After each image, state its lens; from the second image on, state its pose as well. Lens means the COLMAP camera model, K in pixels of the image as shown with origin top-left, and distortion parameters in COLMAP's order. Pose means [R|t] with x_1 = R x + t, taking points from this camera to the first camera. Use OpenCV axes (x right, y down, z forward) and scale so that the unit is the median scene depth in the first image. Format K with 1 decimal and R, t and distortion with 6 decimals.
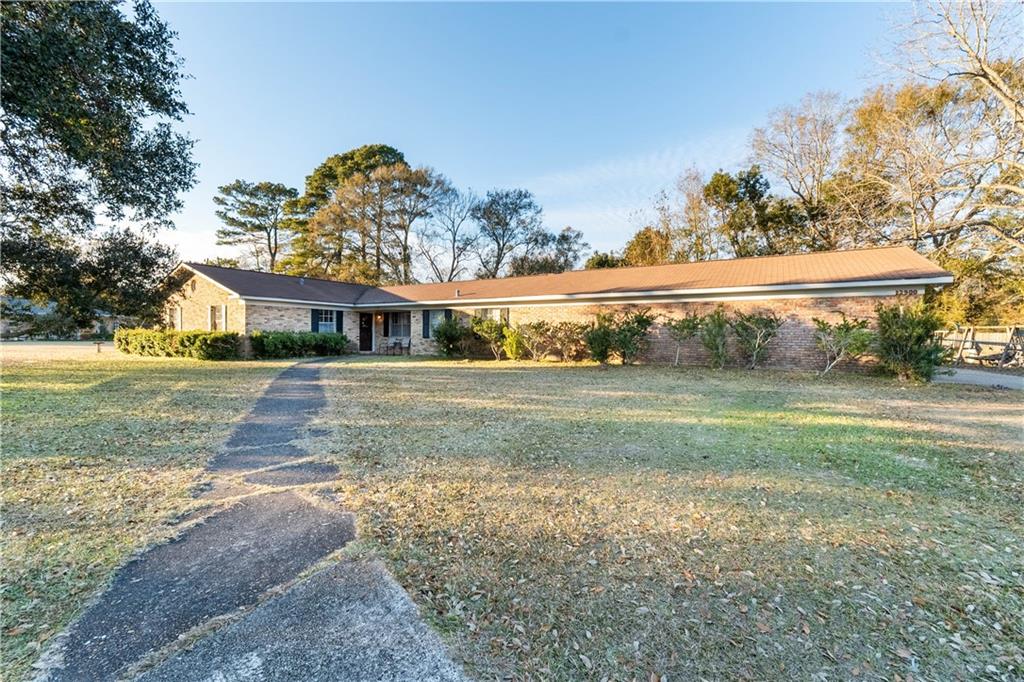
lens RADIAL K [[423.7, 0, 513.5], [0, 423.7, 339.8], [0, 0, 1]] dist [0.006934, -0.000760]
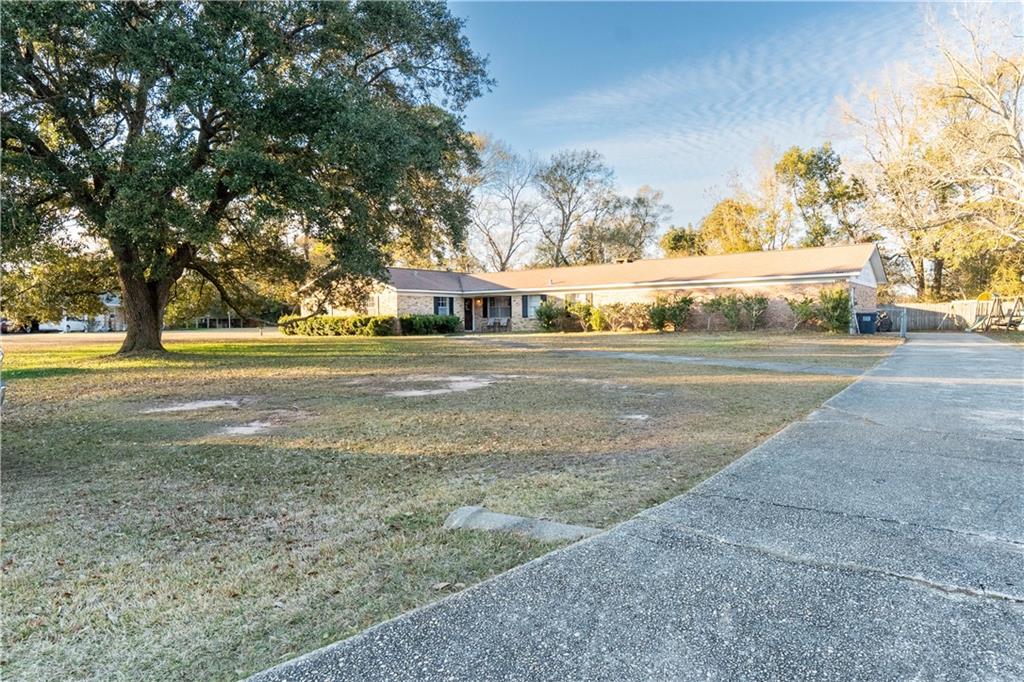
lens RADIAL K [[621.1, 0, 511.9], [0, 621.1, 338.2], [0, 0, 1]] dist [-0.006704, -0.000602]
pose [[0.995090, -0.018767, -0.097181, -0.062091], [0.020553, 0.999637, 0.017414, 0.022818], [0.096819, -0.019326, 0.995114, -0.792068]]
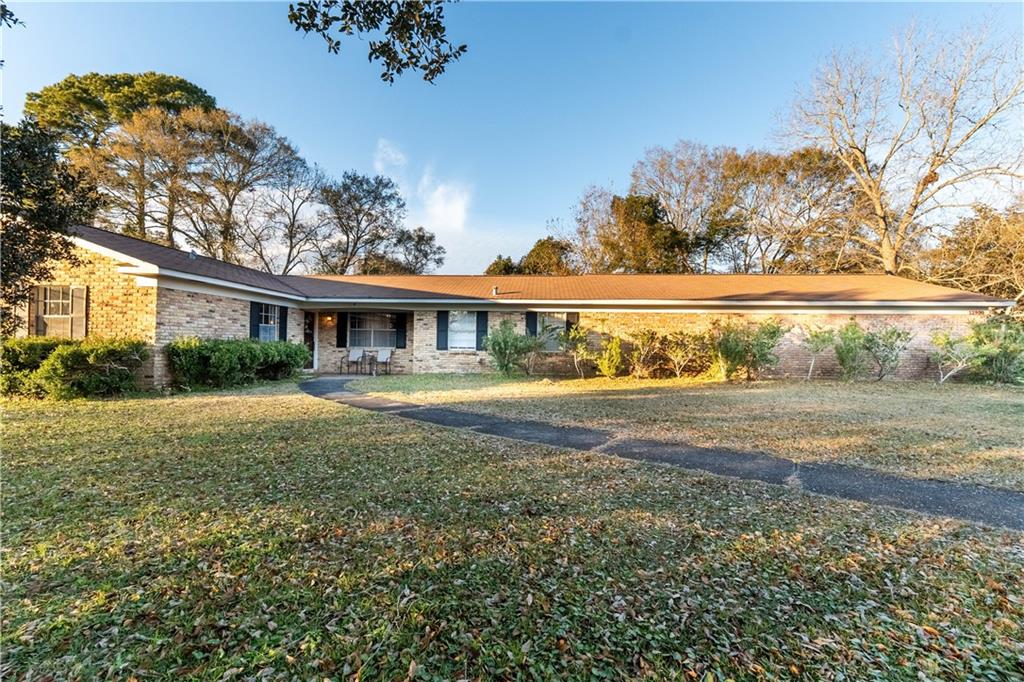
lens RADIAL K [[423.7, 0, 509.4], [0, 423.7, 345.4], [0, 0, 1]] dist [0.006934, -0.000760]
pose [[0.885555, 0.002338, 0.464529, -0.410529], [0.000599, 0.999981, -0.006175, -0.006477], [-0.464535, 0.005746, 0.885536, 0.283780]]
